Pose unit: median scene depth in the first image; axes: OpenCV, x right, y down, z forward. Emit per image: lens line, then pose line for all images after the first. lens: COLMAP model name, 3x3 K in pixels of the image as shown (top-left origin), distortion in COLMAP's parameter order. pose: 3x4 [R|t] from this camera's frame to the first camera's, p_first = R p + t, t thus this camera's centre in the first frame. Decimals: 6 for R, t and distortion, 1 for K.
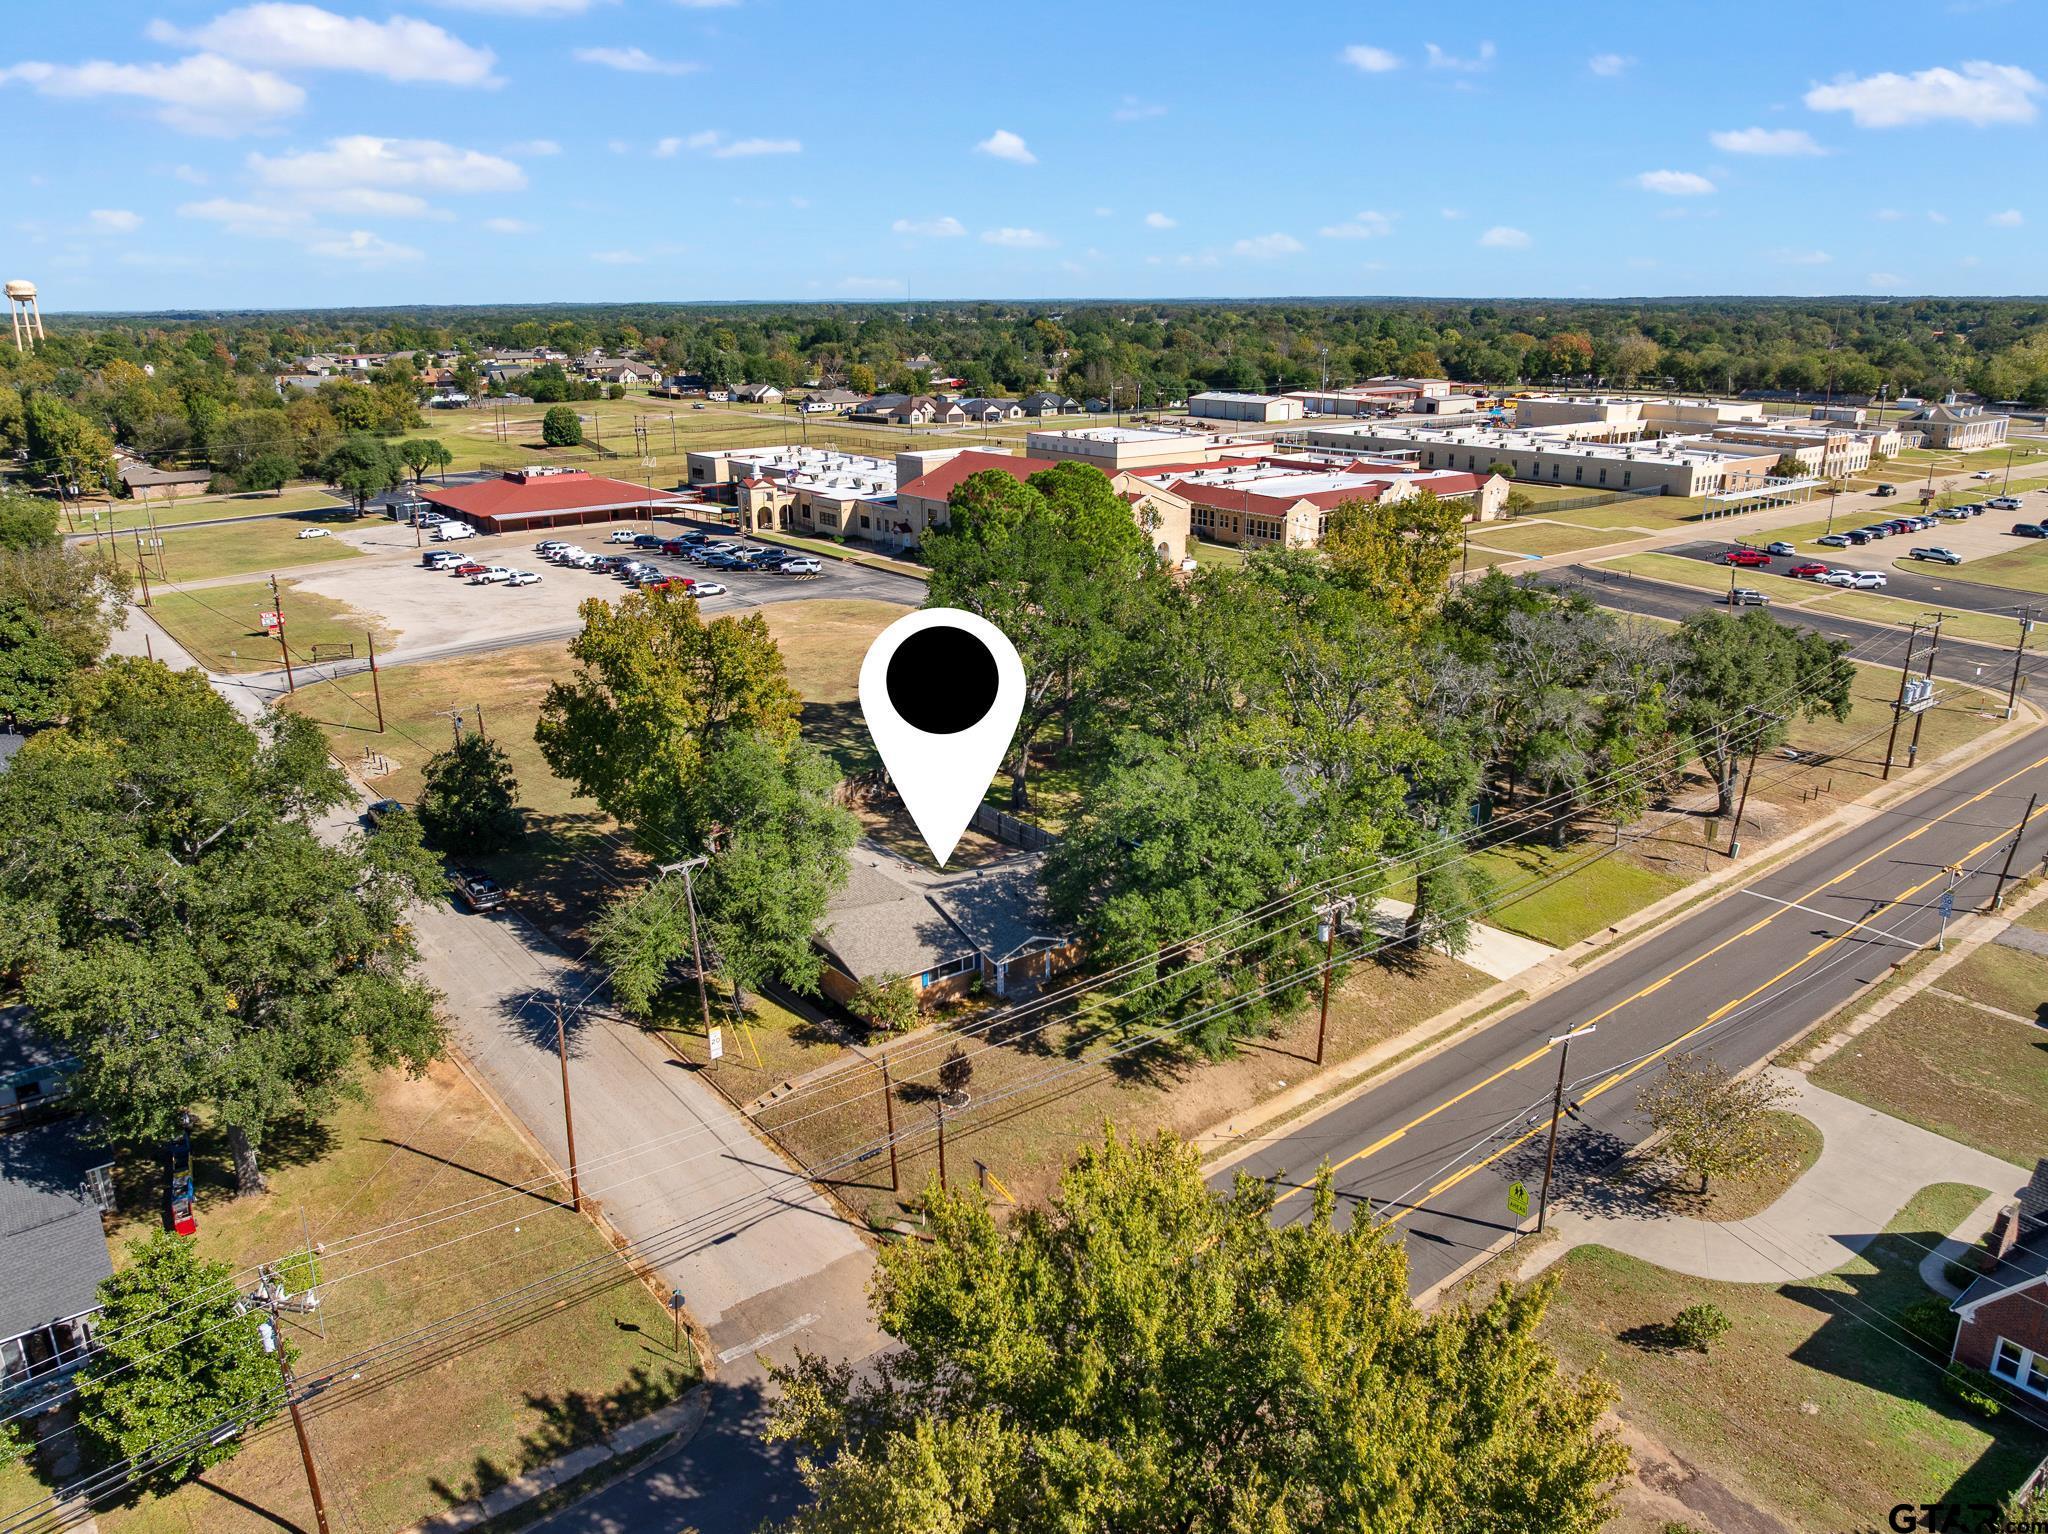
lens RADIAL K [[1449.4, 0, 1024.0], [0, 1449.4, 767.0], [0, 0, 1]] dist [-0.069881, 0.042791]
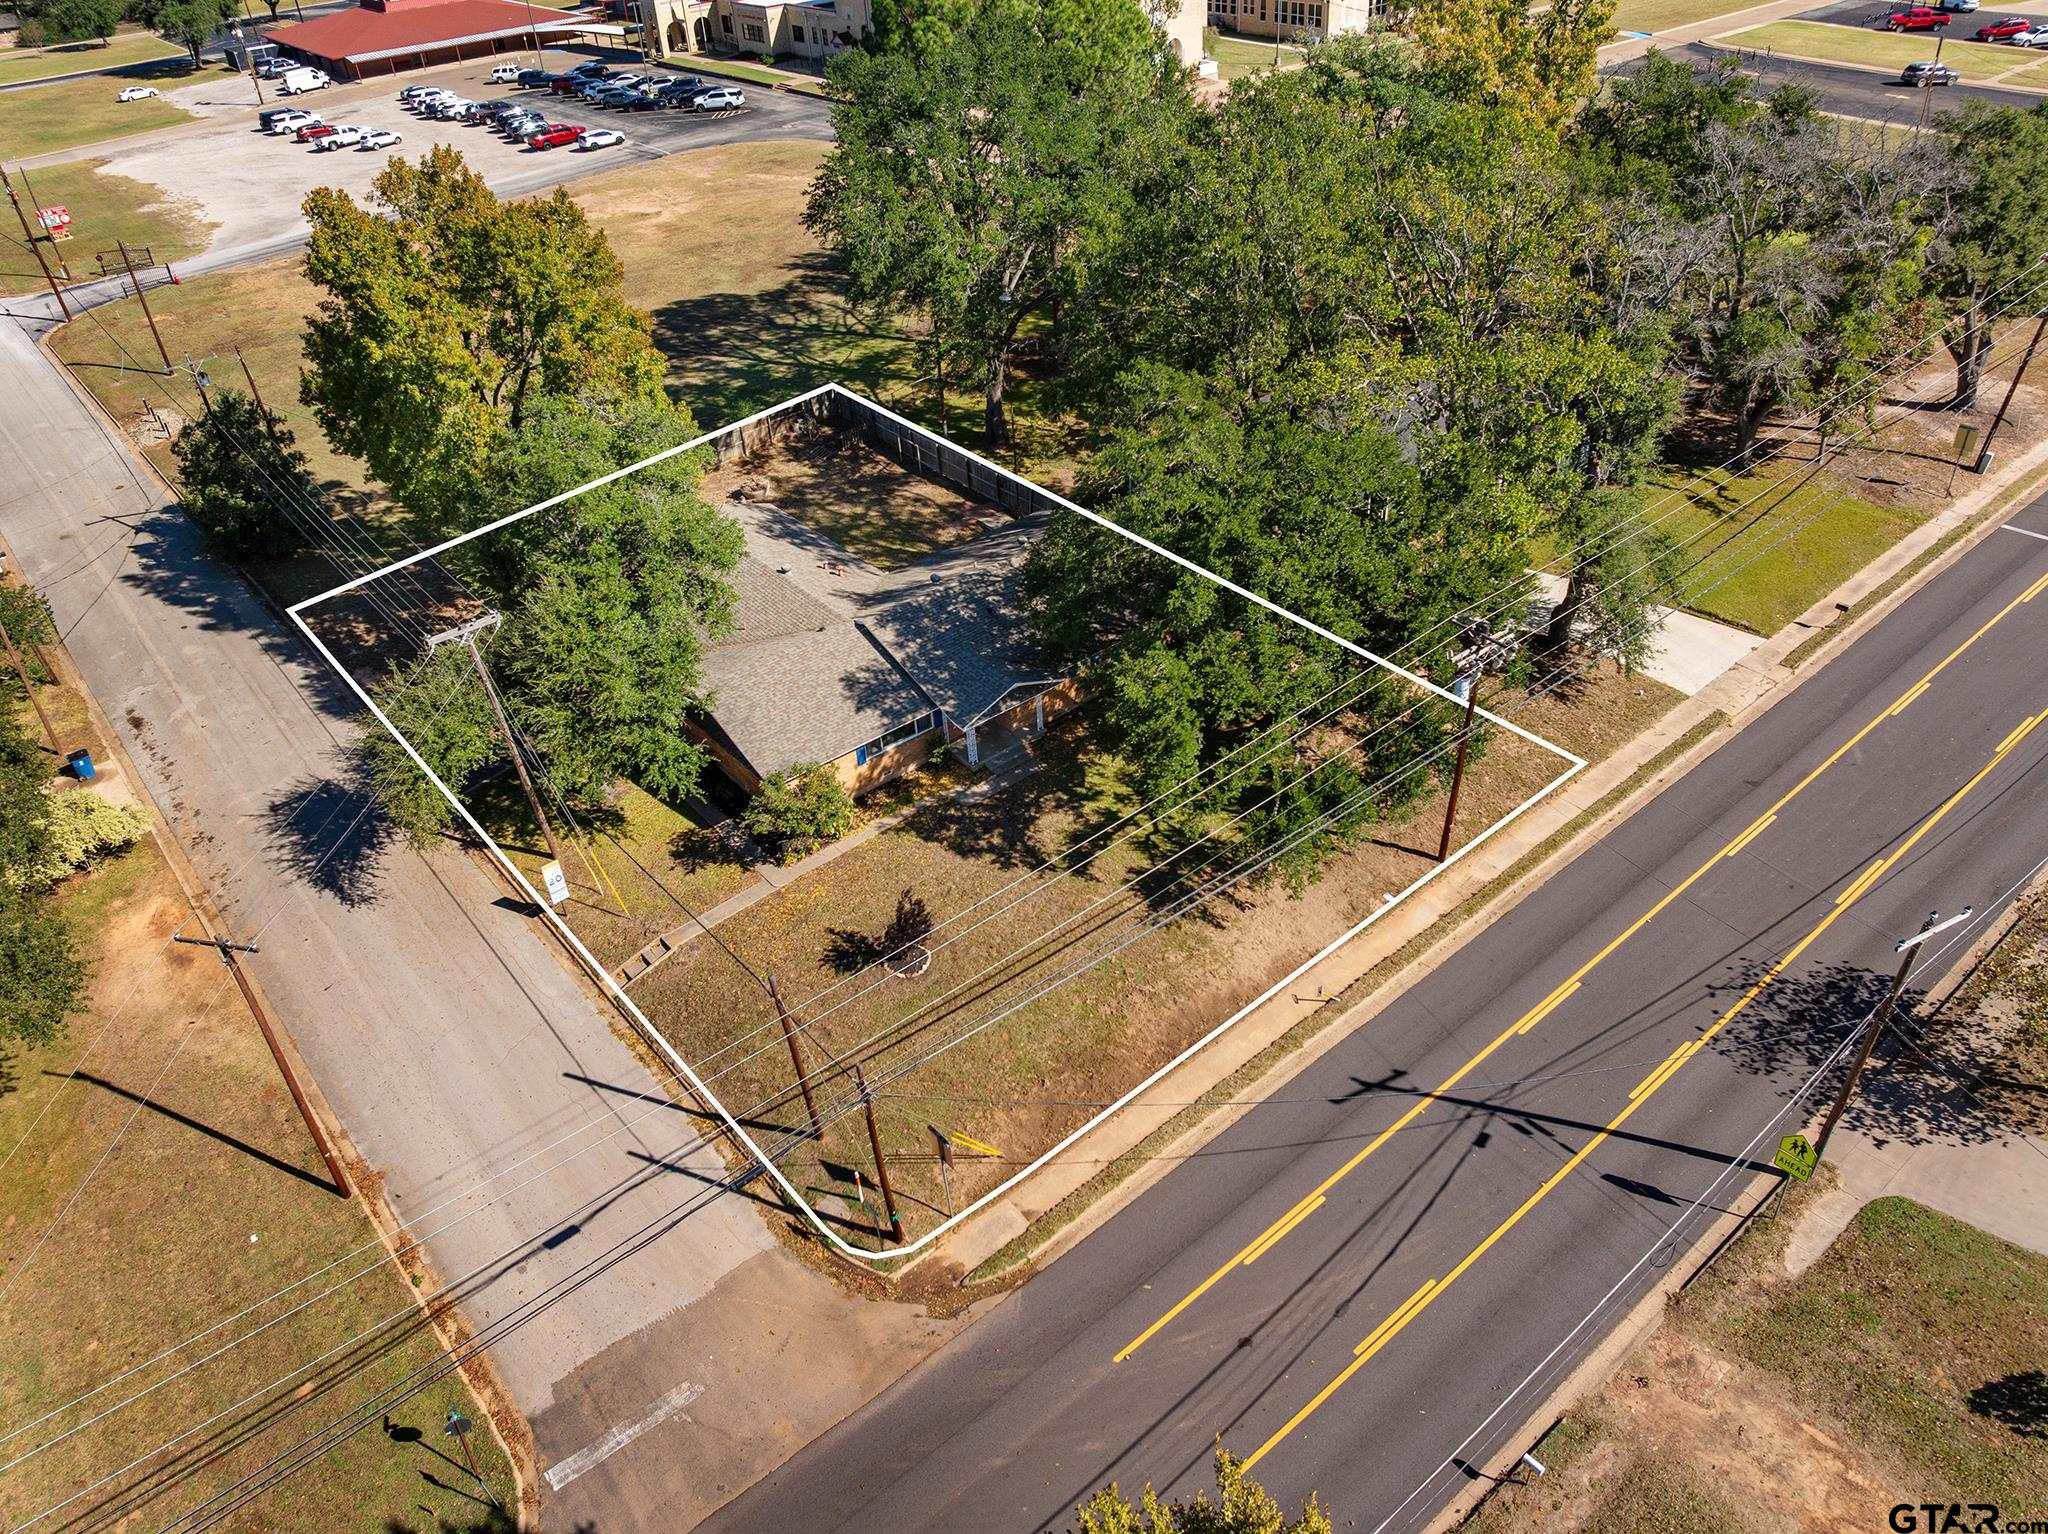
lens RADIAL K [[1449.4, 0, 1024.0], [0, 1449.4, 767.0], [0, 0, 1]] dist [-0.069881, 0.042791]
pose [[0.998477, -0.052340, -0.017429, 0.017567], [0.055164, 0.950224, 0.306645, -0.045258], [0.000512, -0.307140, 0.951664, 0.295563]]
